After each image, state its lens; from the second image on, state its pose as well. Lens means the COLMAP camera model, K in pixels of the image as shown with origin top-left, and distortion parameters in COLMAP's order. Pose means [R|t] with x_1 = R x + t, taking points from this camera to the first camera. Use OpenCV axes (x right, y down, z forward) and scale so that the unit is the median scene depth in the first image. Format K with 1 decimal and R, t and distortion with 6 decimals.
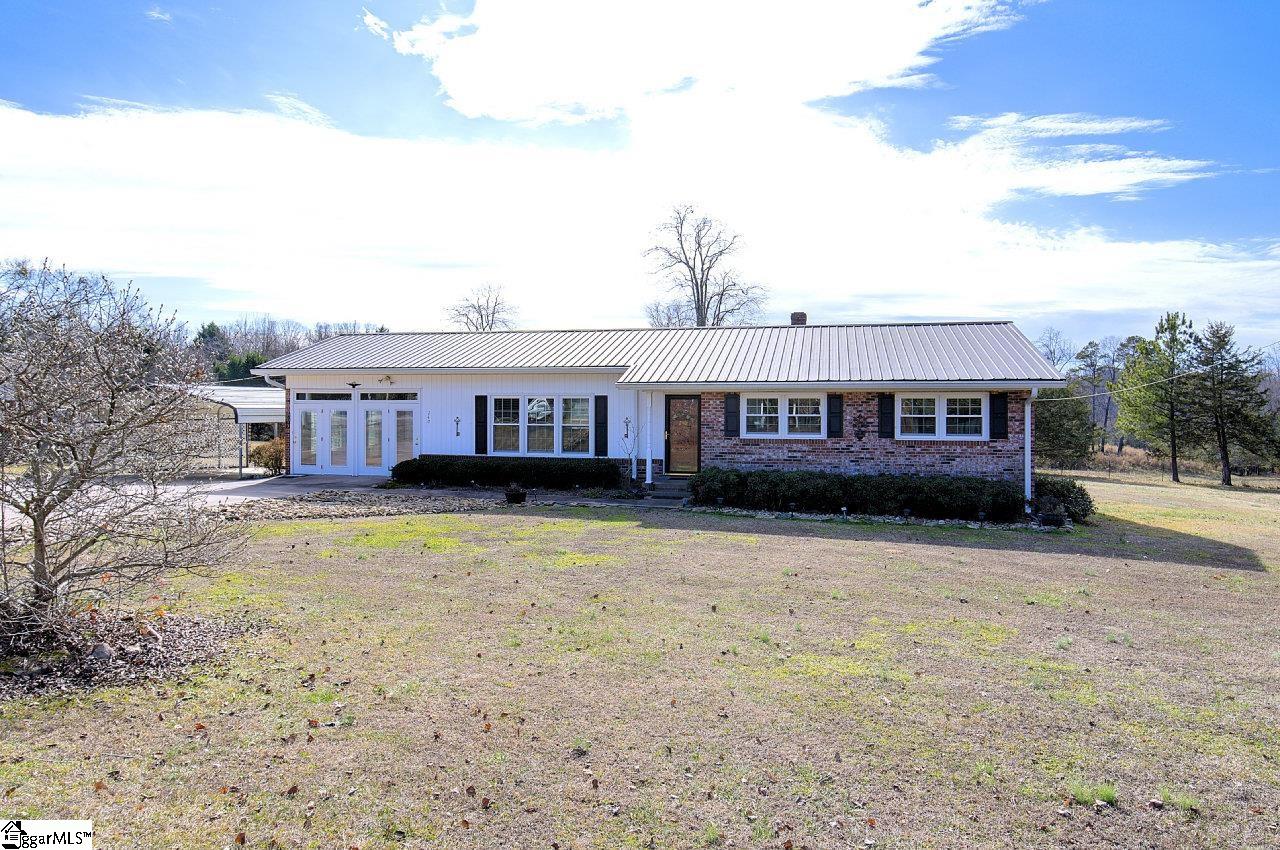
lens RADIAL K [[801.8, 0, 638.7], [0, 801.8, 394.9], [0, 0, 1]] dist [0.004356, -0.002532]
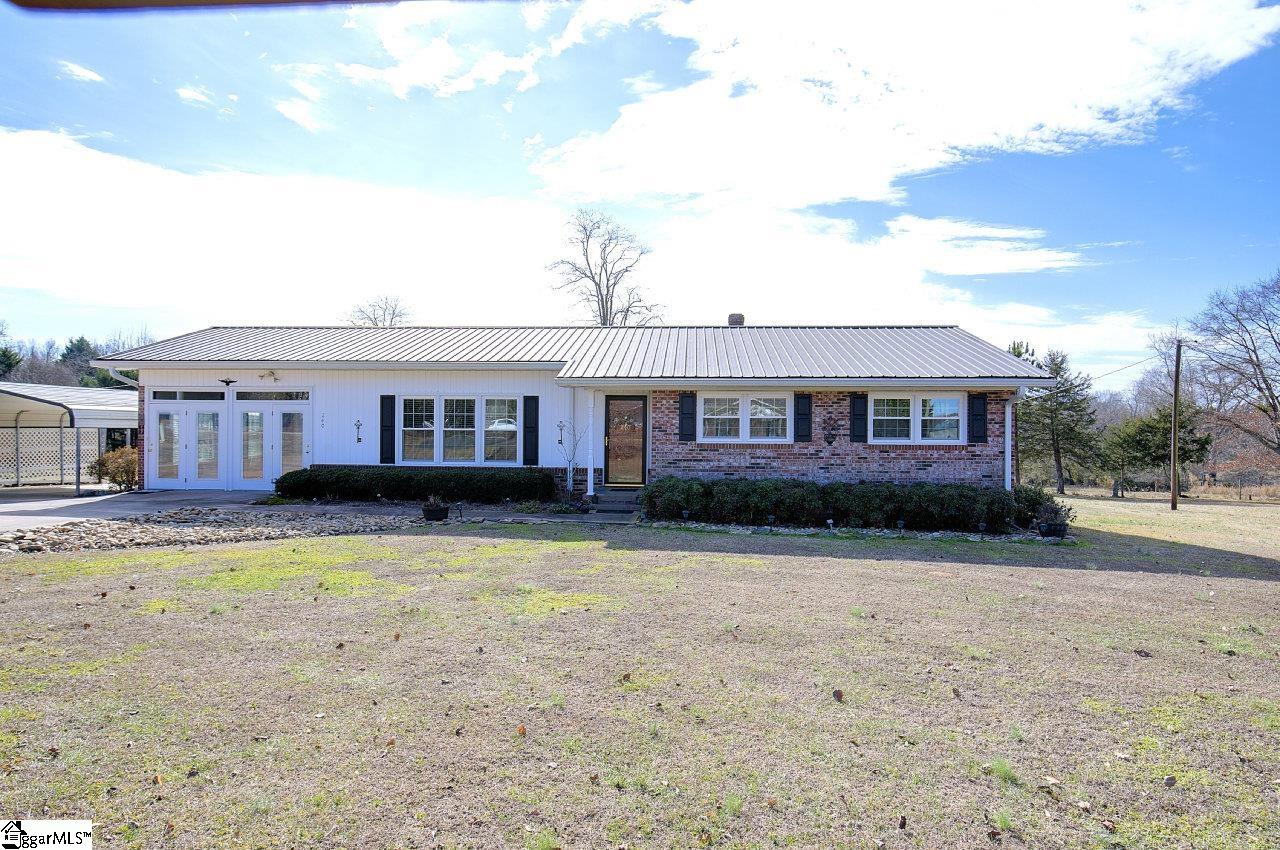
lens RADIAL K [[728.3, 0, 640.0], [0, 728.3, 425.0], [0, 0, 1]] dist [0.004562, 0.001679]
pose [[0.987472, 0.005239, 0.157710, -0.062520], [-0.006665, 0.999942, 0.008512, 0.028532], [-0.157656, -0.009456, 0.987449, 0.224276]]
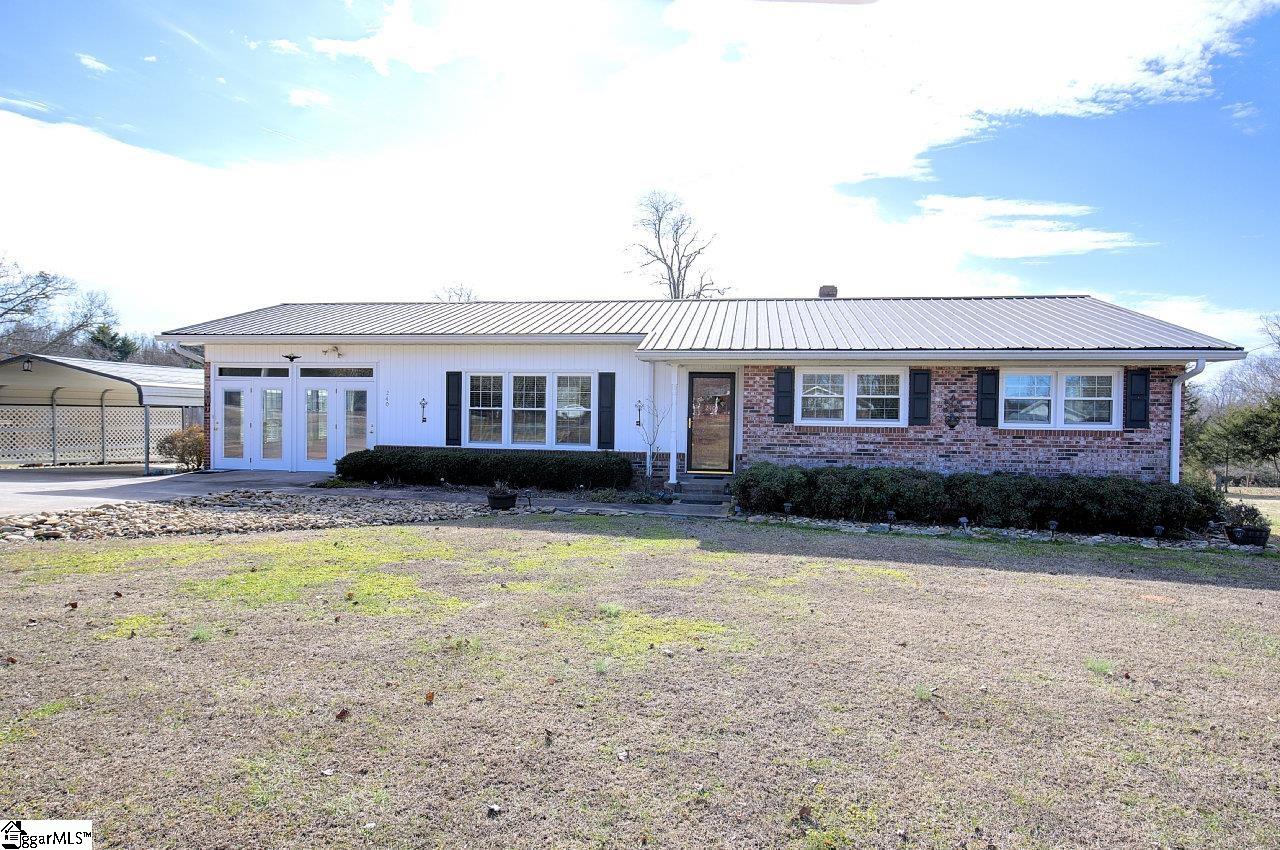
lens RADIAL K [[701.2, 0, 640.0], [0, 701.2, 425.0], [0, 0, 1]] dist [-0.003874, 0.013517]
pose [[0.997544, 0.011332, 0.069125, -0.070128], [-0.013201, 0.999558, 0.026646, 0.038255], [-0.068793, -0.027493, 0.997252, 0.342724]]
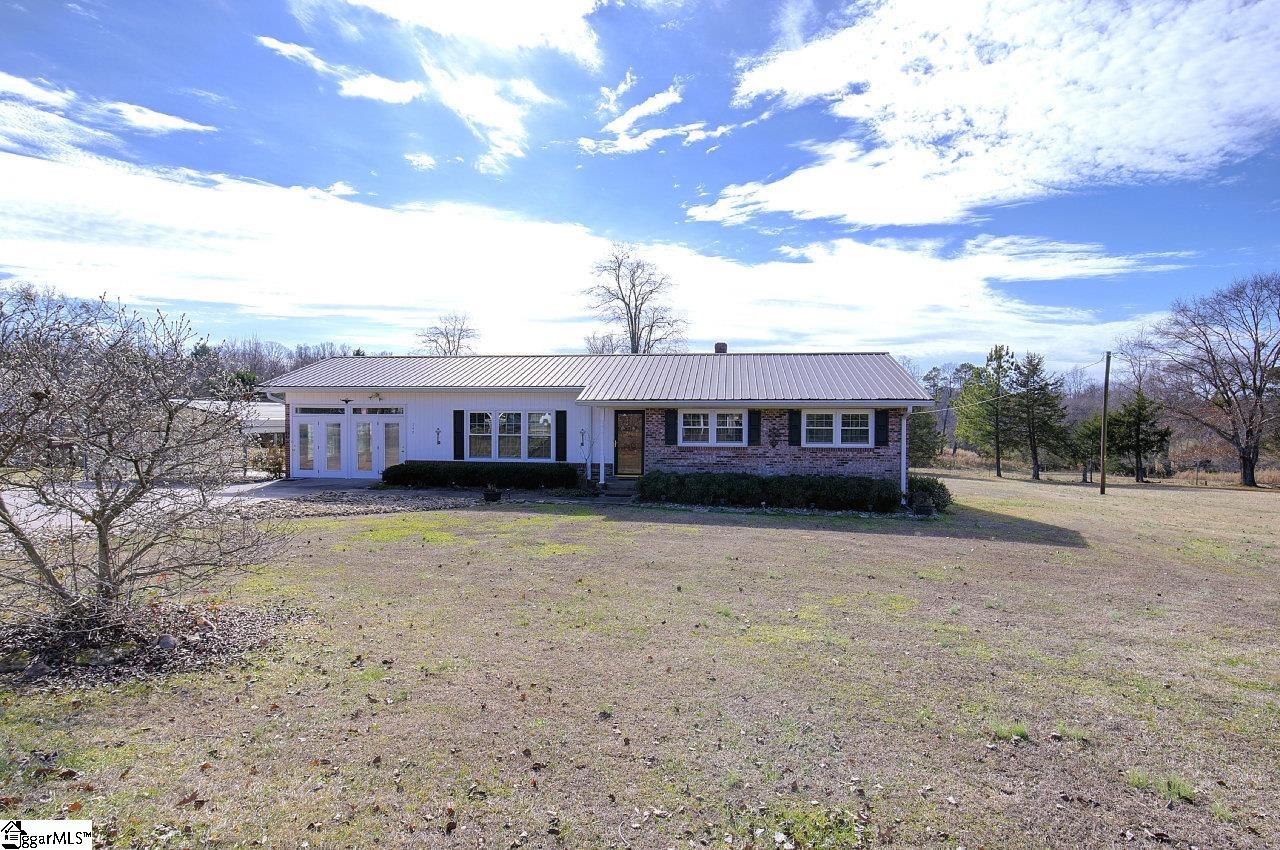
lens RADIAL K [[660.8, 0, 640.0], [0, 660.8, 425.0], [0, 0, 1]] dist [-0.002447, 0.001150]
pose [[0.995298, 0.000458, 0.096862, -0.028749], [-0.002997, 0.999655, 0.026078, -0.004286], [-0.096817, -0.026246, 0.994956, 0.003929]]
